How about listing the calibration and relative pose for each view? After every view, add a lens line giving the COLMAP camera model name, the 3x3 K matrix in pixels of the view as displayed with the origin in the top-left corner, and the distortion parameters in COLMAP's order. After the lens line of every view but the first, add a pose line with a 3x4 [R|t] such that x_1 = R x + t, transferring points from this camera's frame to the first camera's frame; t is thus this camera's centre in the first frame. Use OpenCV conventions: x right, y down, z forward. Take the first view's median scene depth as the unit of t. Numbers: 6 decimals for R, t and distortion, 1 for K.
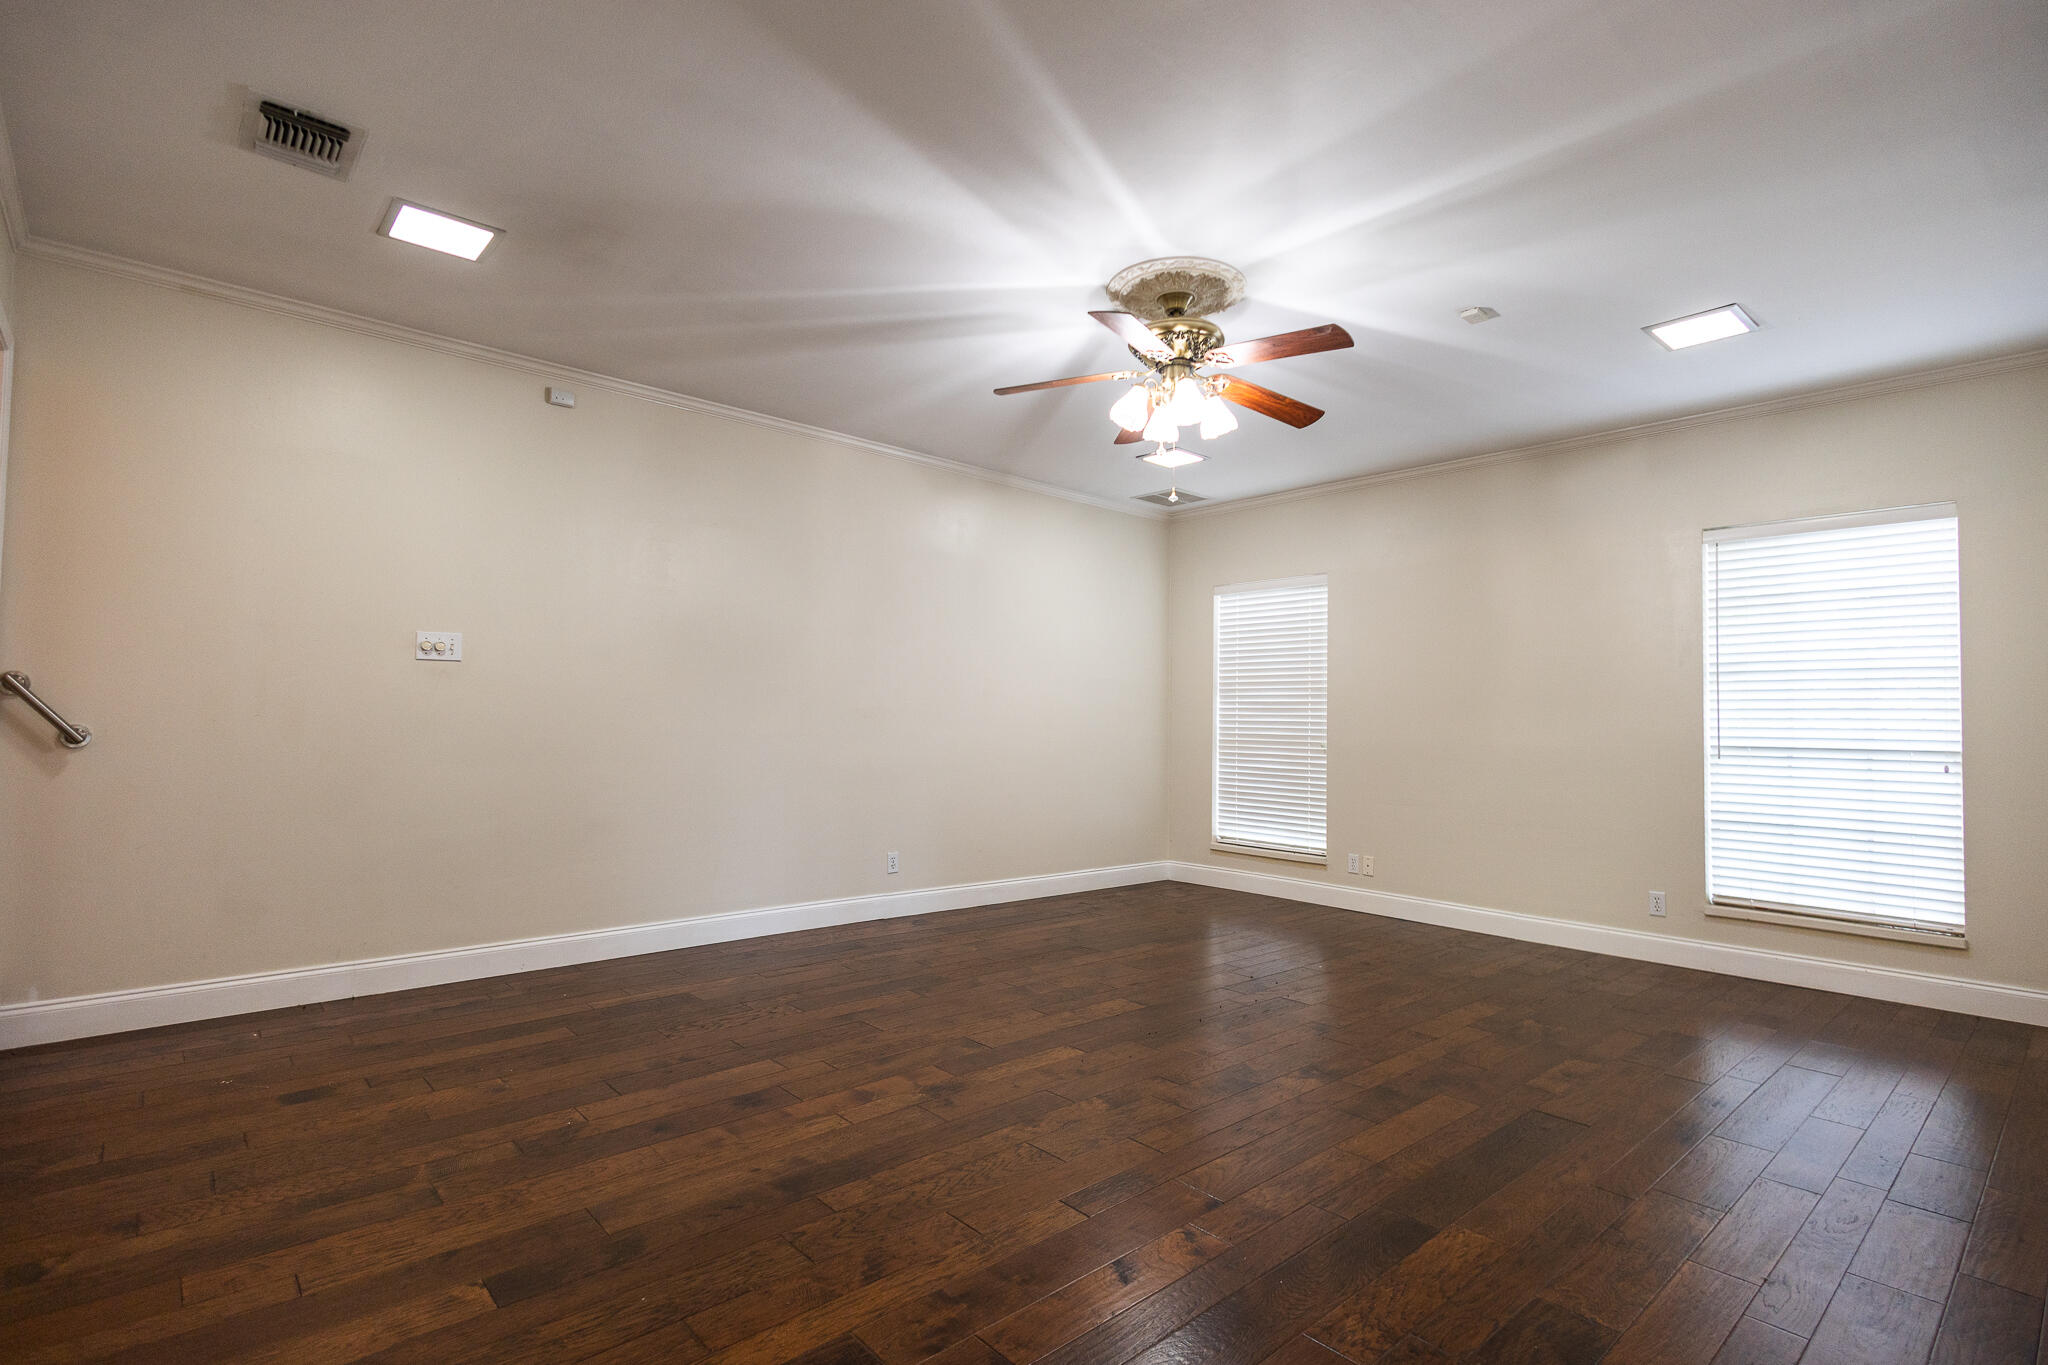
lens RADIAL K [[957.7, 0, 1026.2], [0, 957.7, 698.9], [0, 0, 1]] dist [0.005803, -0.000219]
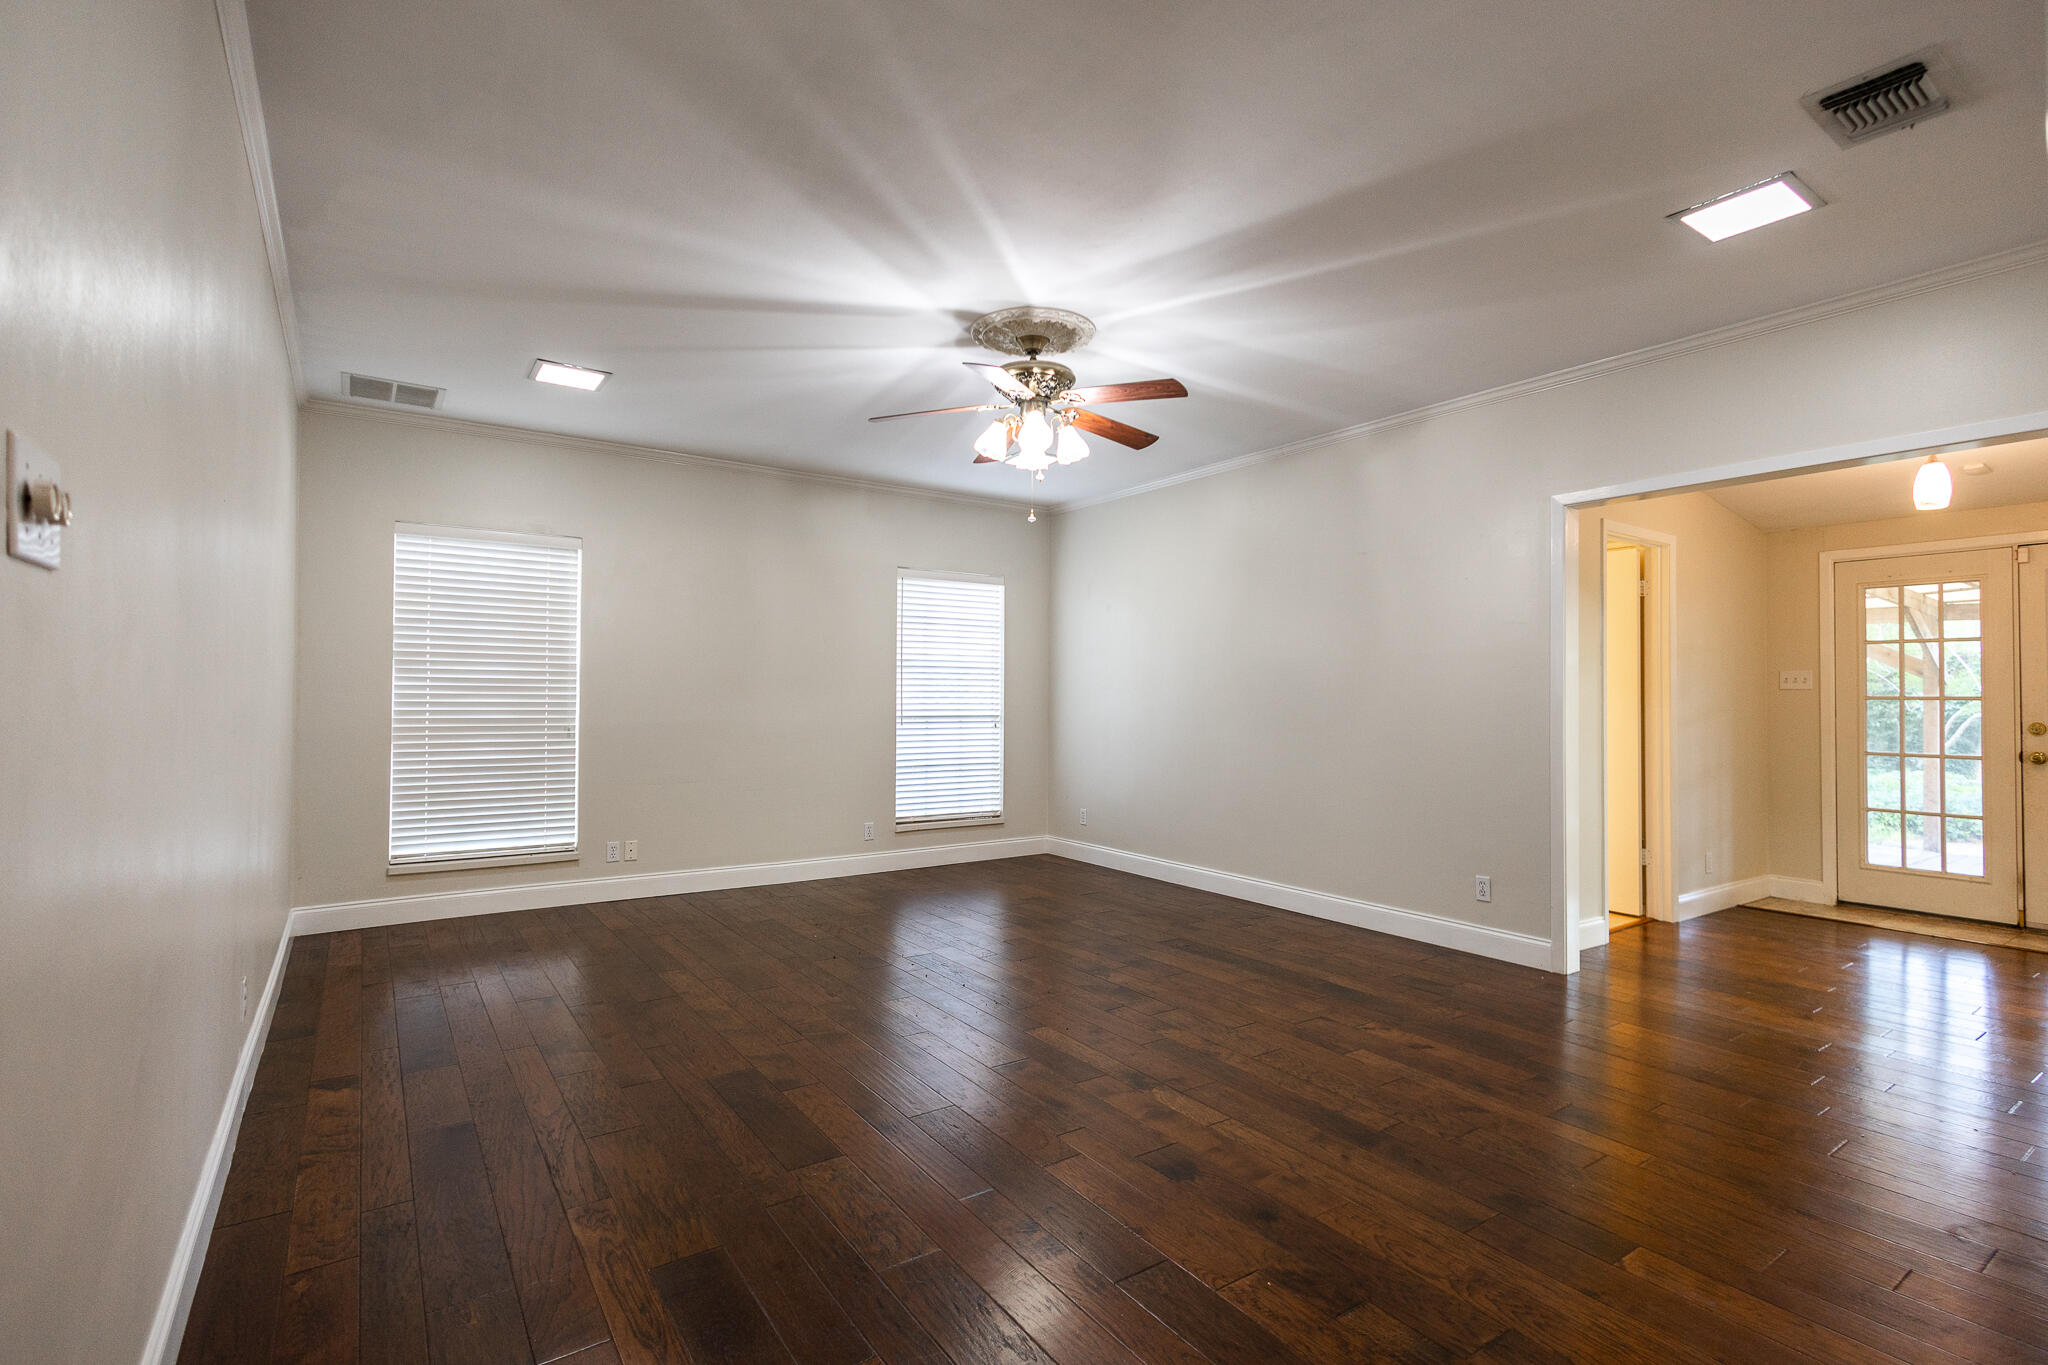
lens RADIAL K [[951.0, 0, 1024.9], [0, 951.0, 686.1], [0, 0, 1]] dist [0.009195, -0.001516]
pose [[0.142857, -0.005833, 0.989726, -0.856249], [-0.028448, 0.999545, 0.009997, -0.020640], [-0.989334, -0.029584, 0.142626, 0.754368]]
